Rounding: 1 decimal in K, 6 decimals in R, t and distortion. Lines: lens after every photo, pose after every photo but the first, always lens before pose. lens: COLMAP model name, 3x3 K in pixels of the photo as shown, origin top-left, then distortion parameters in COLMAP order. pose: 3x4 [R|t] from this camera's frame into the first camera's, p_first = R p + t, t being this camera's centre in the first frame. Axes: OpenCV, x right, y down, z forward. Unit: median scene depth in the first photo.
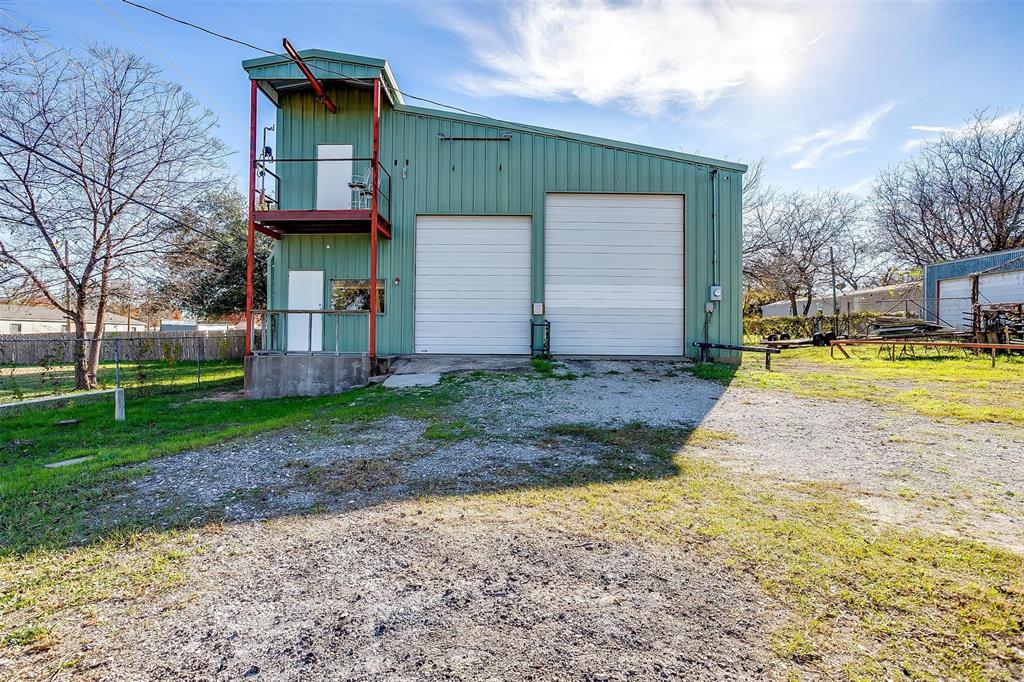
lens RADIAL K [[507.1, 0, 515.5], [0, 507.1, 334.5], [0, 0, 1]] dist [-0.019255, 0.013242]
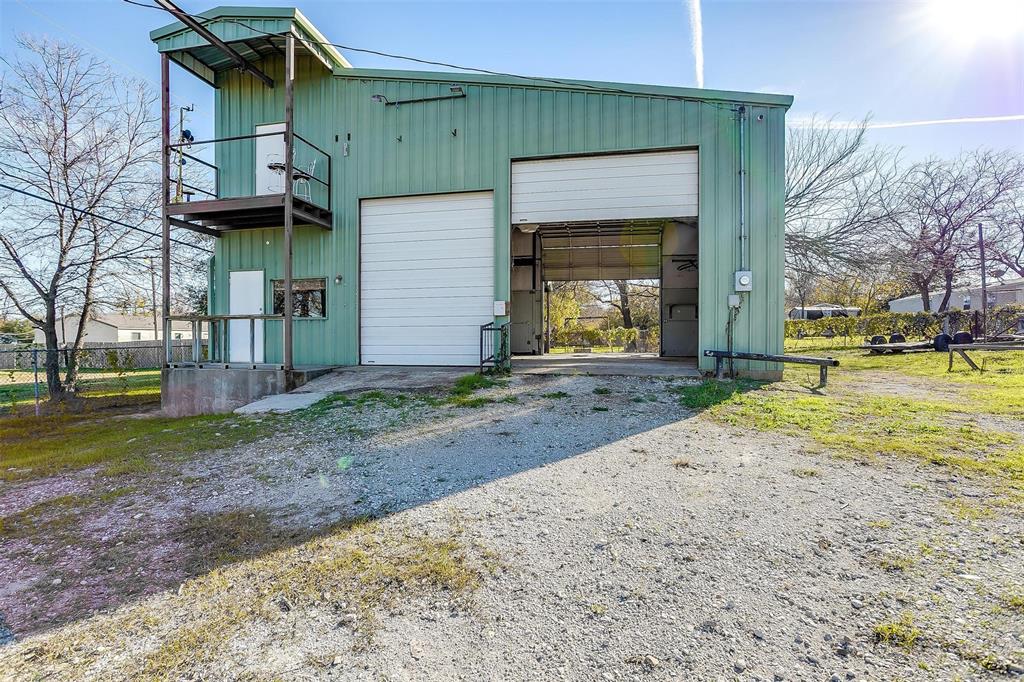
lens RADIAL K [[507.1, 0, 507.5], [0, 507.1, 347.9], [0, 0, 1]] dist [-0.019255, 0.013242]
pose [[0.978235, -0.005224, -0.207432, 0.214800], [0.009621, 0.999750, 0.020197, -0.005078], [0.207275, -0.021753, 0.978041, 0.228649]]
